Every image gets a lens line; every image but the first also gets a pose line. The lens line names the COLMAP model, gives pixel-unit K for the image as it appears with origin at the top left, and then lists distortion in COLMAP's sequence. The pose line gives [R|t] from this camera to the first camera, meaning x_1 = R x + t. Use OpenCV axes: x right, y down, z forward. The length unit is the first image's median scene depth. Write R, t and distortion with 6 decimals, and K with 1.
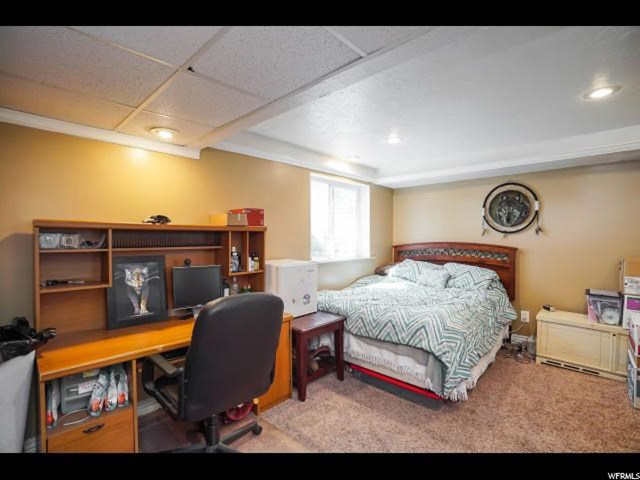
lens RADIAL K [[307.8, 0, 320.9], [0, 307.8, 238.2], [0, 0, 1]] dist [-0.025681, 0.001365]
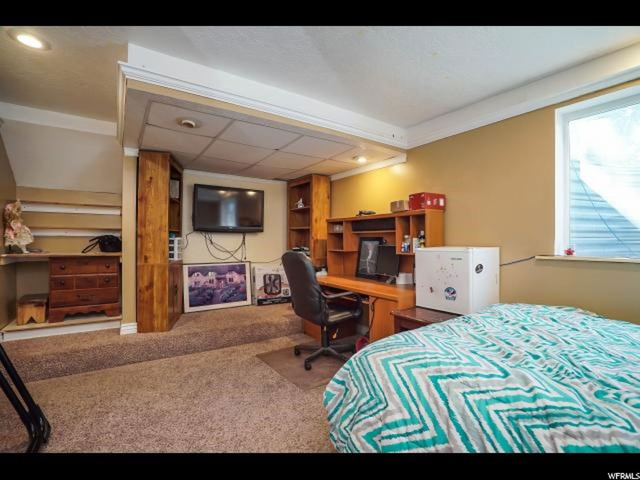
lens RADIAL K [[307.8, 0, 320.9], [0, 307.8, 240.4], [0, 0, 1]] dist [-0.025681, 0.001365]
pose [[-0.199286, -0.002226, -0.979939, 0.844275], [-0.008168, 0.999966, -0.000611, 0.065077], [0.979907, 0.007882, -0.199297, 0.865339]]
